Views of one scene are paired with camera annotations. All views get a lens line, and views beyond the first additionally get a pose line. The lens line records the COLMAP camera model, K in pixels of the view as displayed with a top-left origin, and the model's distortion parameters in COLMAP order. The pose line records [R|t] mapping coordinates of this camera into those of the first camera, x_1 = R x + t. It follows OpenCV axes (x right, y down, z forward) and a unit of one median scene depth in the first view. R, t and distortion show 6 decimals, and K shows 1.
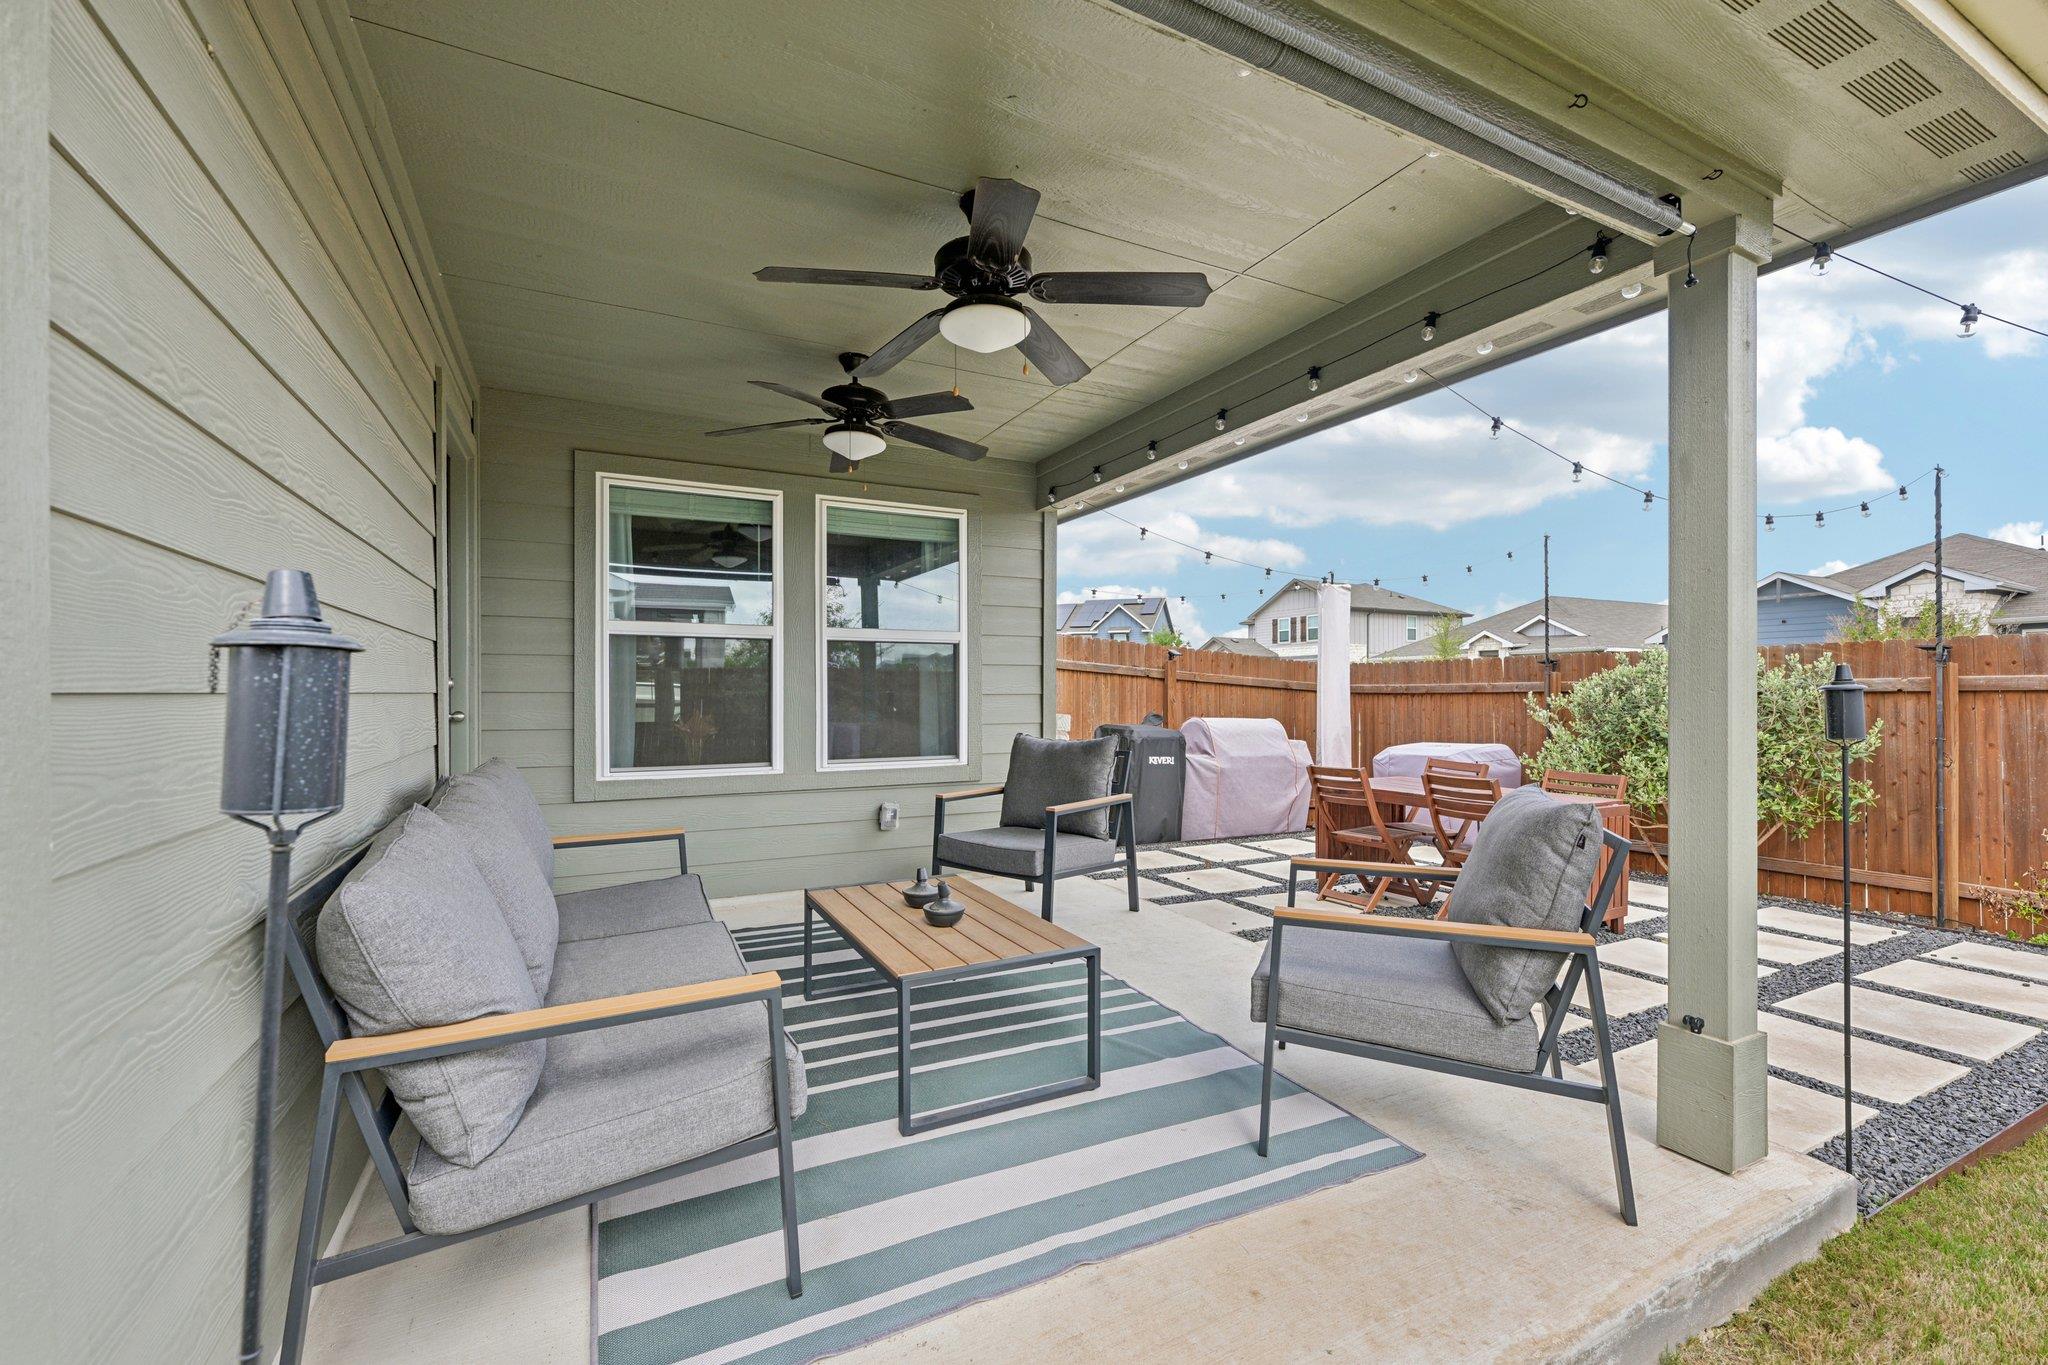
lens RADIAL K [[855.9, 0, 1024.5], [0, 855.9, 681.4], [0, 0, 1]] dist [-0.001288, 0.000508]
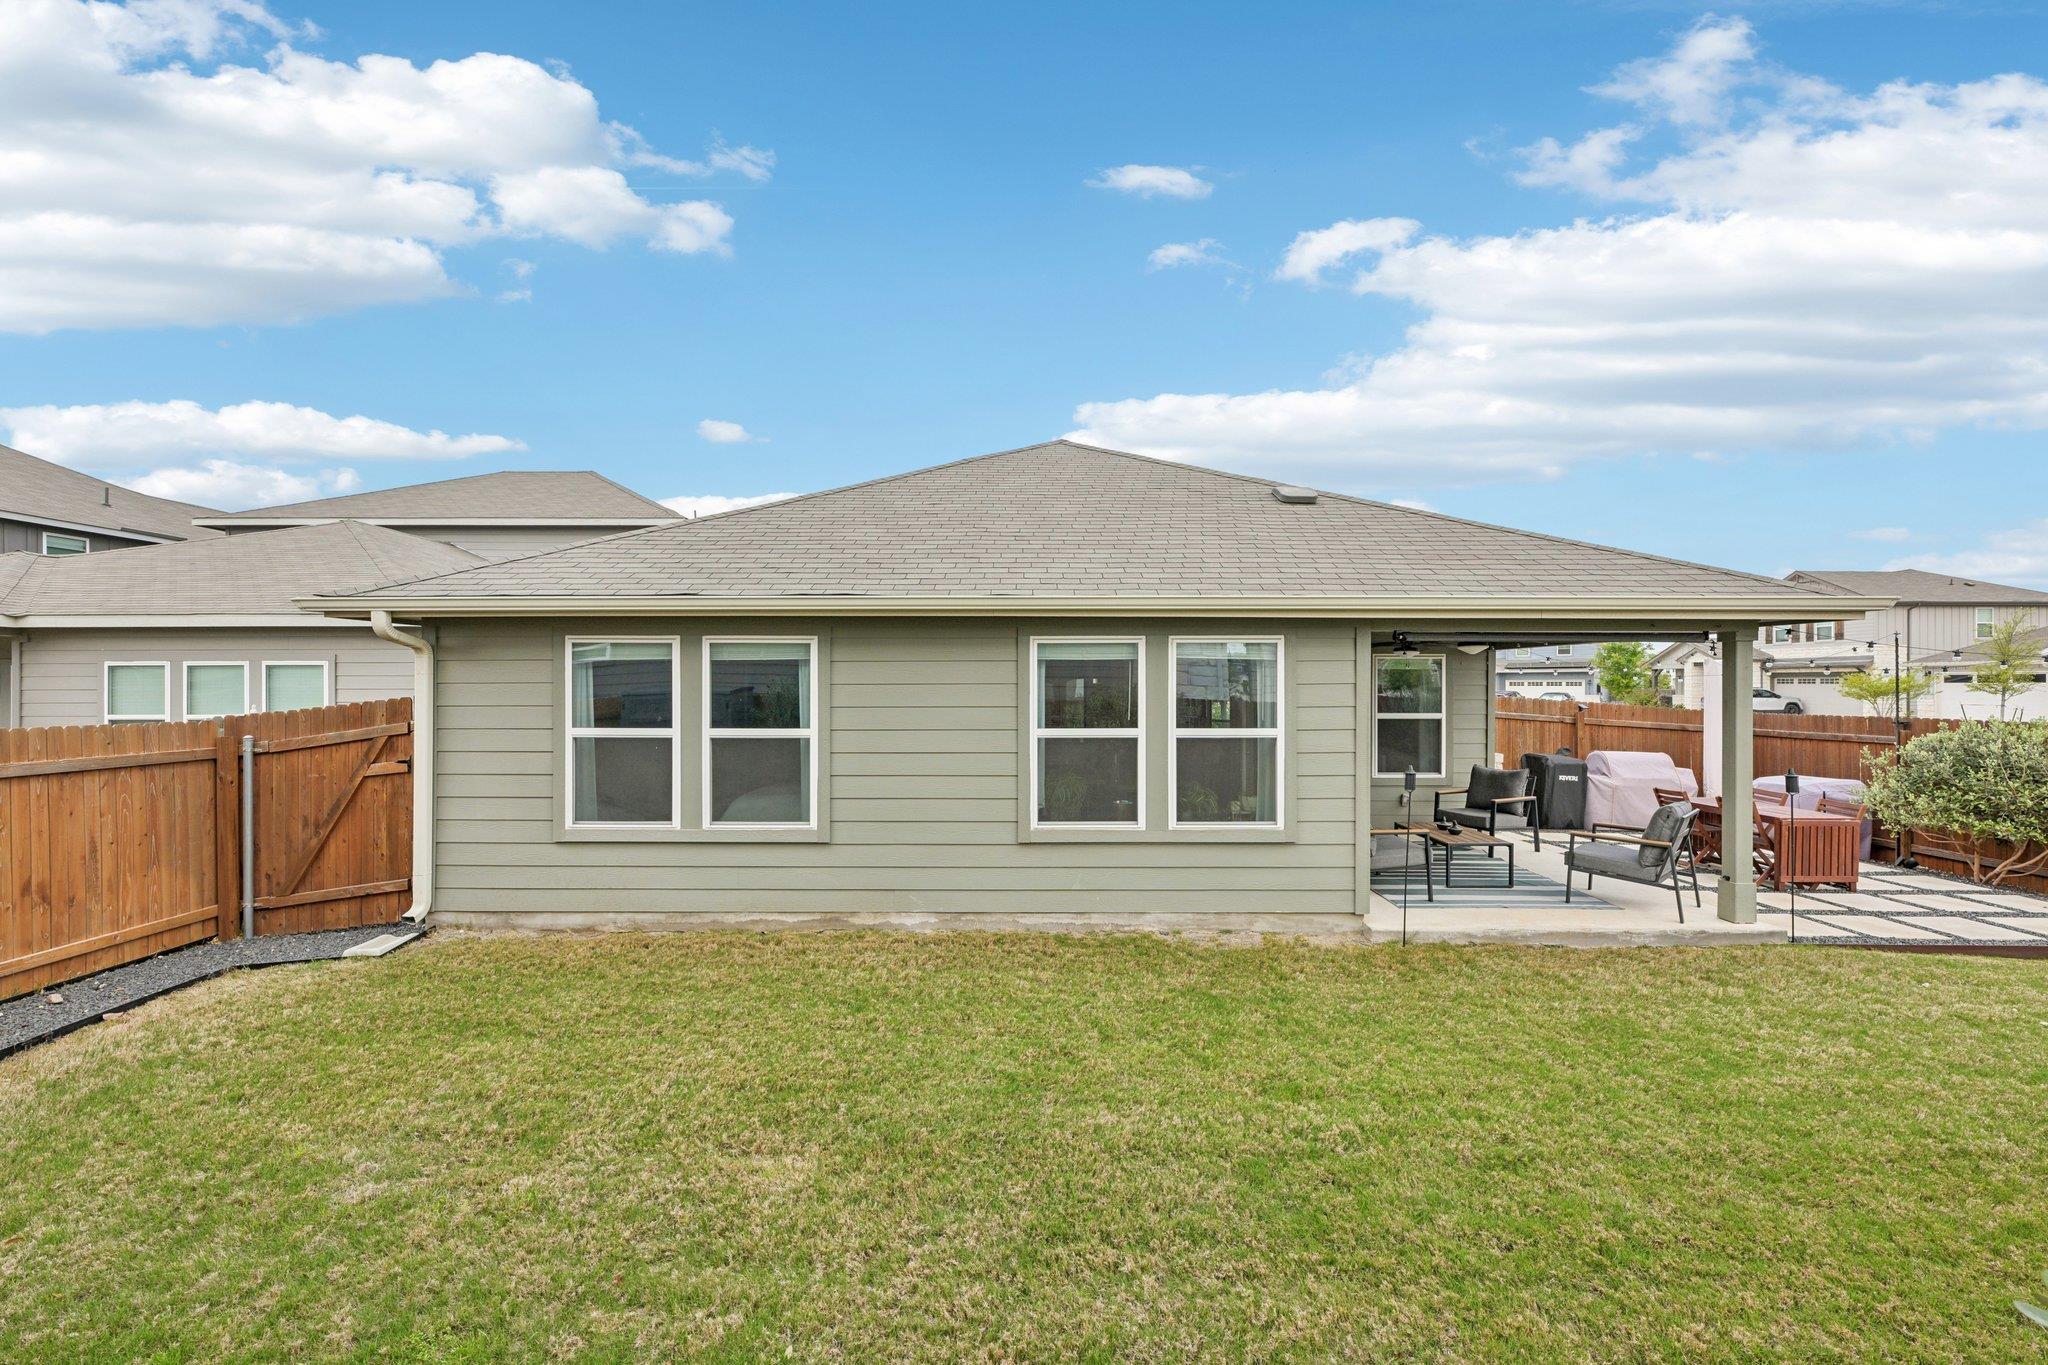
lens RADIAL K [[815.6, 0, 1037.8], [0, 815.6, 676.9], [0, 0, 1]] dist [0.003262, -0.000336]
pose [[0.893282, 0.000267, -0.449497, -0.061893], [0.001119, 0.999995, 0.002816, -0.154829], [0.449496, -0.003019, 0.893277, -1.222347]]
